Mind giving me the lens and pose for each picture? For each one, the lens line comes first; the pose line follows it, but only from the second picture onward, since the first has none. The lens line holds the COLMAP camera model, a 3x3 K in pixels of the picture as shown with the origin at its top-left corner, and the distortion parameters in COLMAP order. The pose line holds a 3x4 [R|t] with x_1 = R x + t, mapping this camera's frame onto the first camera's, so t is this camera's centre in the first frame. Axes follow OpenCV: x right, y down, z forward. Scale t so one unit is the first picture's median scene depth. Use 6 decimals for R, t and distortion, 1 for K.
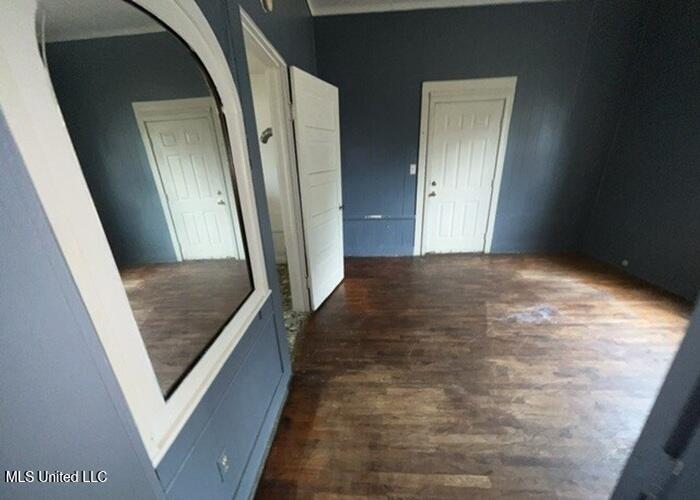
lens RADIAL K [[281.7, 0, 353.9], [0, 281.7, 263.6], [0, 0, 1]] dist [-0.002368, 0.000618]
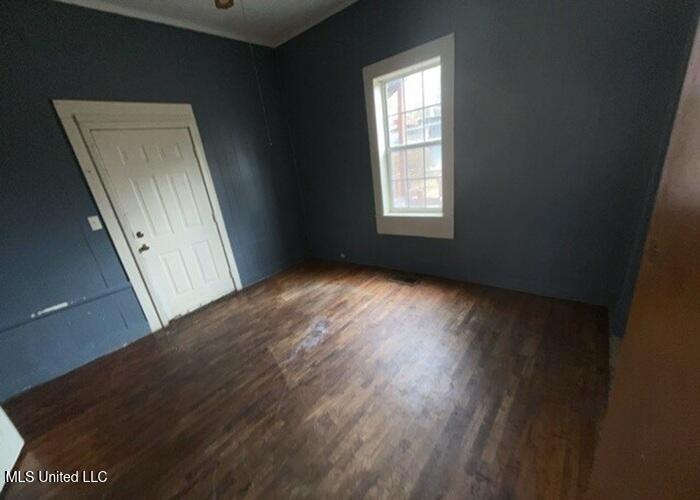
lens RADIAL K [[281.7, 0, 346.3], [0, 281.7, 264.1], [0, 0, 1]] dist [-0.002368, 0.000618]
pose [[0.606530, -0.322075, 0.726904, 0.068026], [0.394779, 0.915604, 0.076279, -0.072914], [-0.690124, 0.240701, 0.682489, 0.183171]]
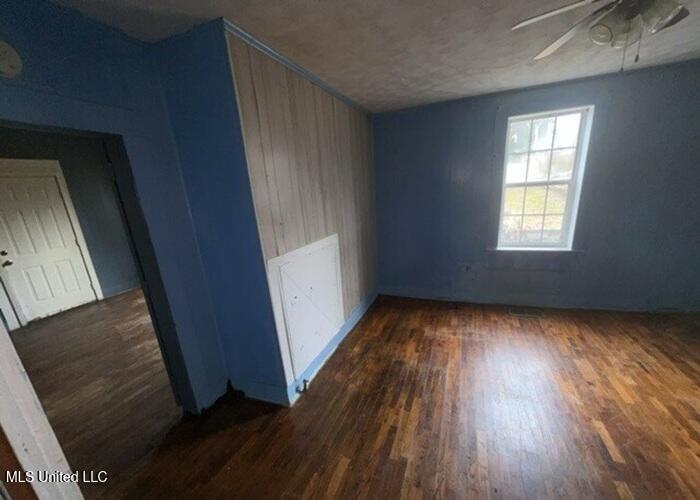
lens RADIAL K [[281.7, 0, 349.1], [0, 281.7, 266.5], [0, 0, 1]] dist [-0.002368, 0.000618]
pose [[0.347167, -0.250825, 0.903638, -0.266806], [0.399323, 0.911388, 0.099562, 0.194850], [-0.848538, 0.326279, 0.416564, -0.563174]]
